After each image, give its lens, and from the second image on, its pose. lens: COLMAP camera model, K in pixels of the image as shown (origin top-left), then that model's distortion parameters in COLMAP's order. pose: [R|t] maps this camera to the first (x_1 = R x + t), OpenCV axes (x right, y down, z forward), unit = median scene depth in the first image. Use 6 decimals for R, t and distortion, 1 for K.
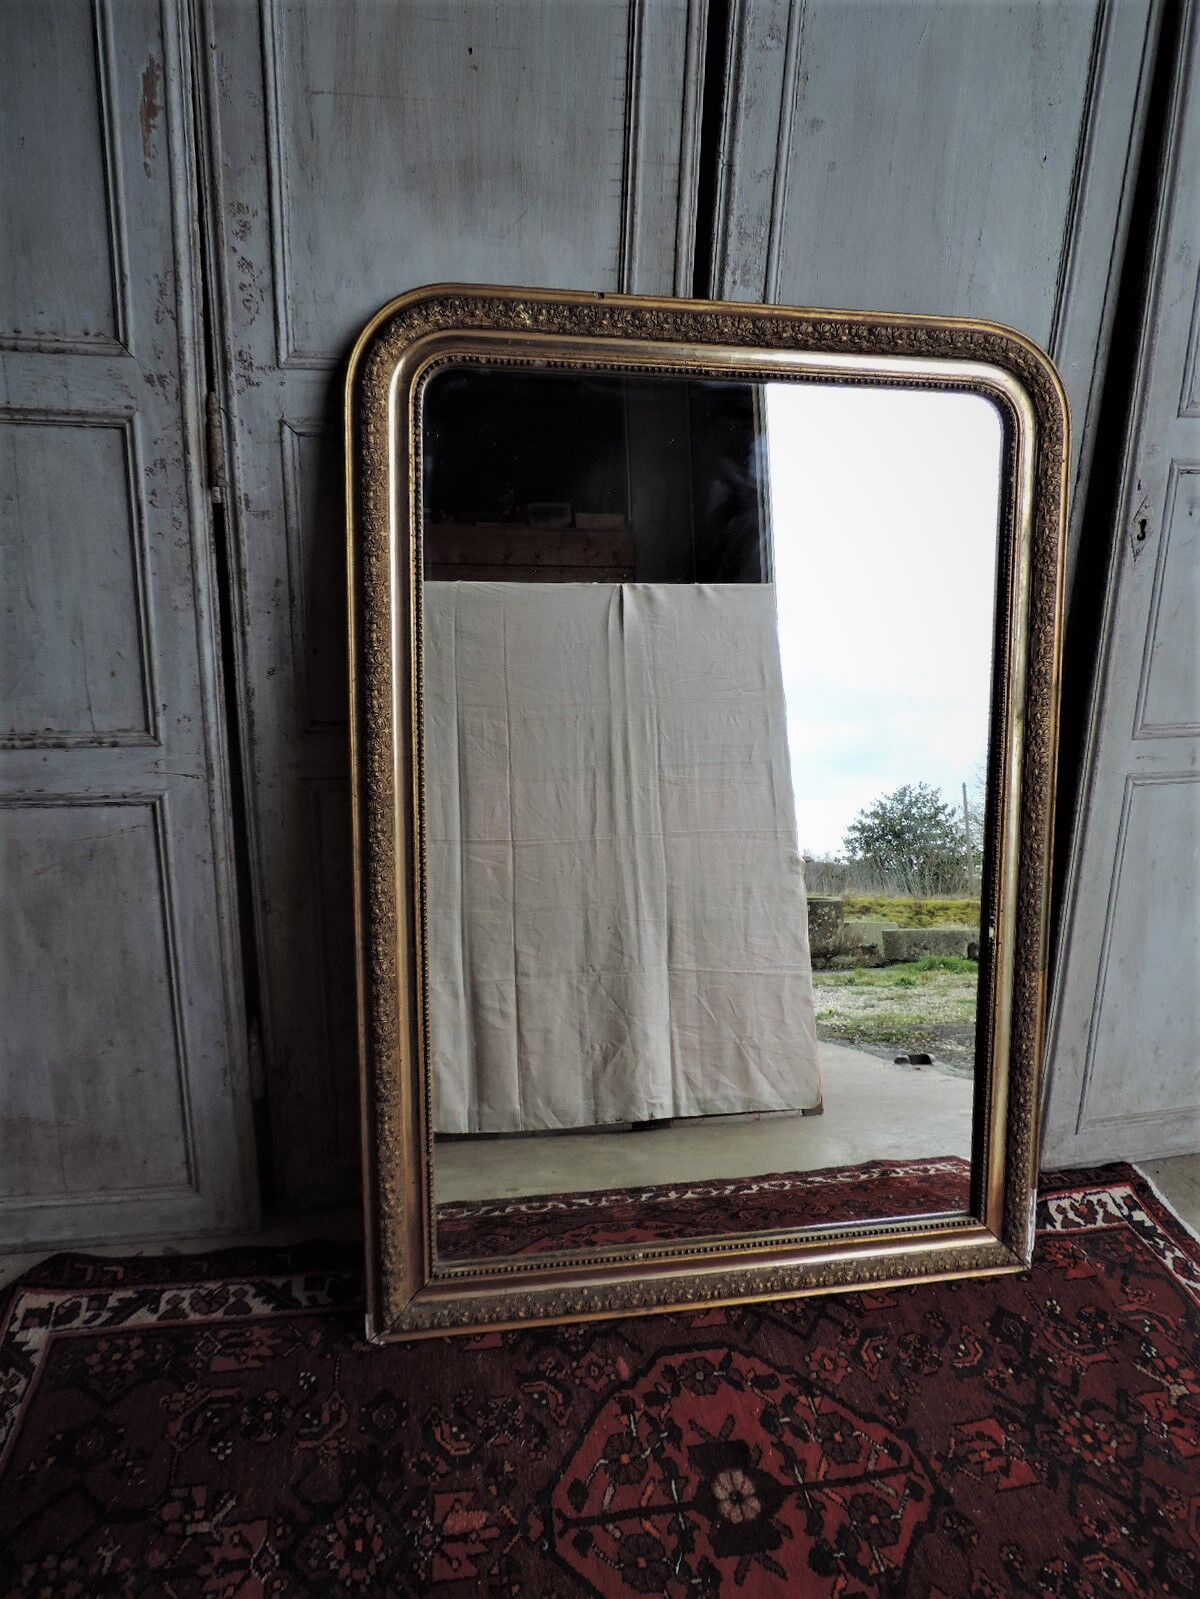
lens RADIAL K [[1153.8, 0, 600.0], [0, 1153.8, 799.5], [0, 0, 1]] dist [-0.009163, -0.002740]
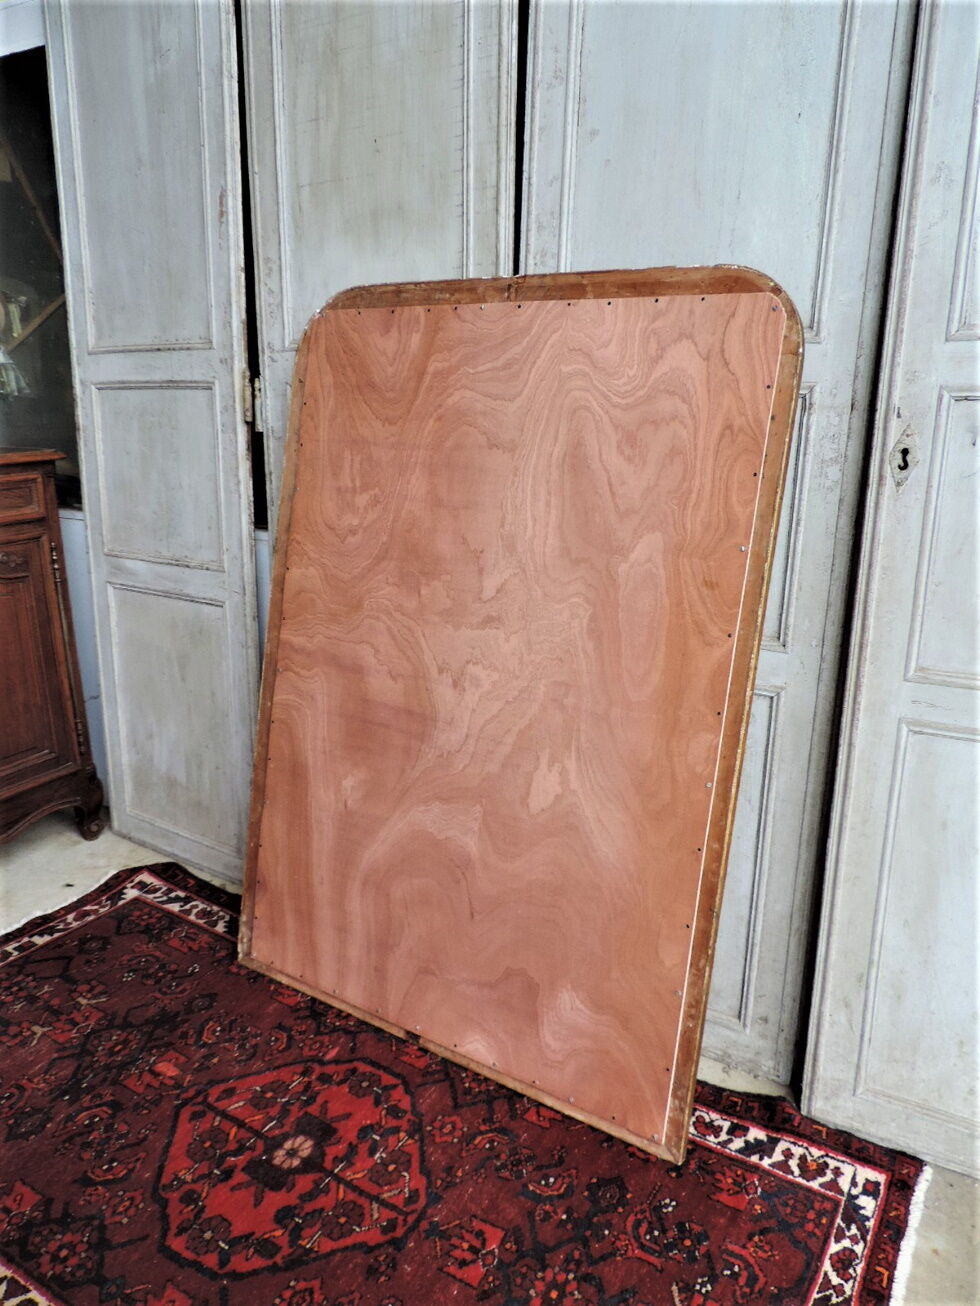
lens RADIAL K [[926.6, 0, 490.0], [0, 926.6, 653.0], [0, 0, 1]] dist [-0.021403, -0.000204]
pose [[0.732151, 0.146560, -0.665188, 0.841423], [-0.204743, 0.978768, -0.009703, 0.003133], [0.649643, 0.143297, 0.746613, 0.248738]]
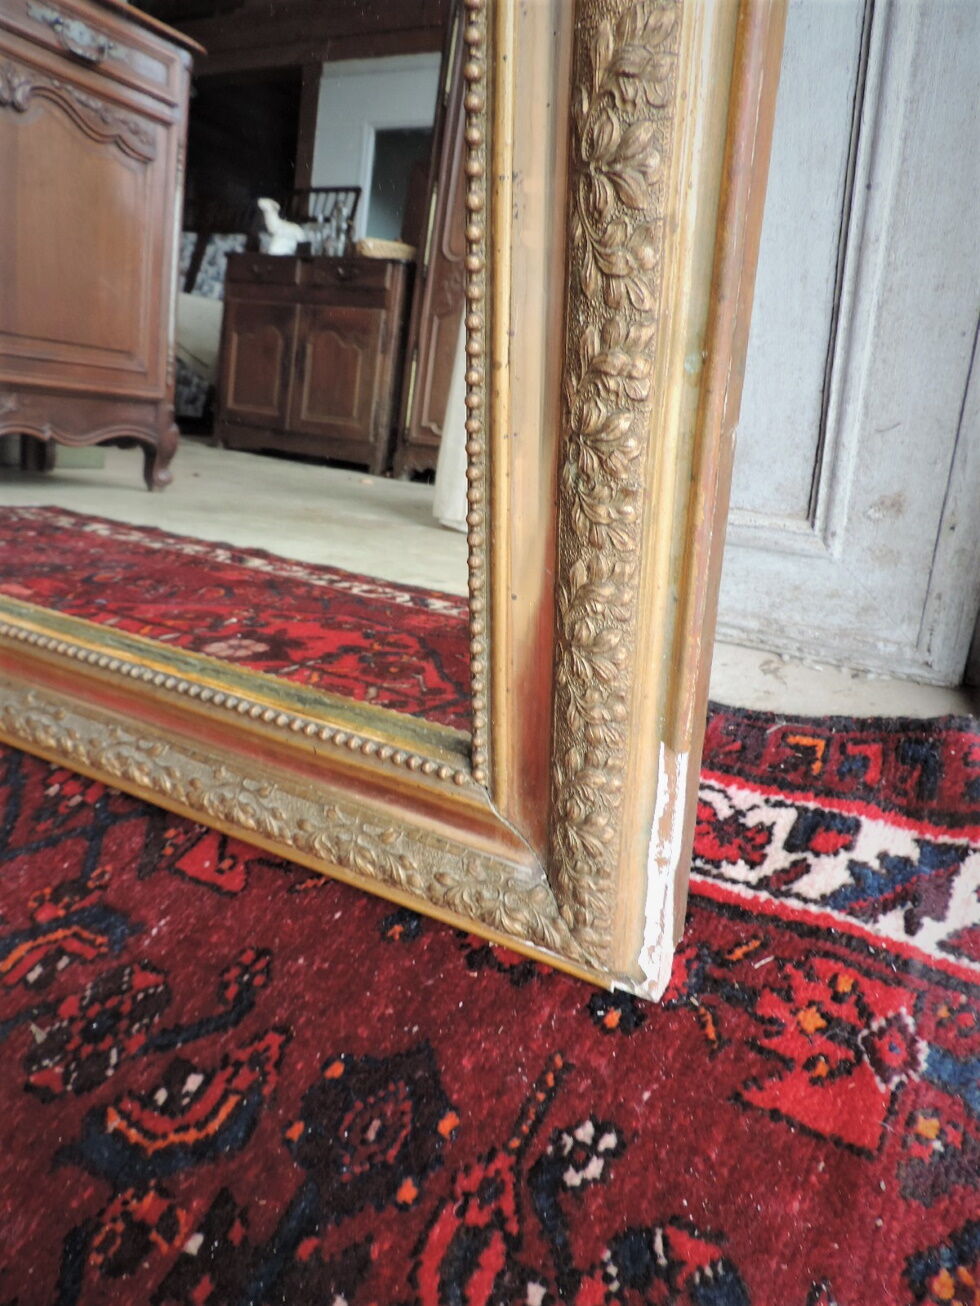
lens RADIAL K [[893.7, 0, 515.6], [0, 893.7, 654.0], [0, 0, 1]] dist [0.005796, 0.002490]
pose [[0.760379, 0.282338, -0.584900, 0.530393], [-0.084544, 0.935934, 0.341878, 0.293087], [0.643953, -0.210507, 0.735535, 0.966526]]
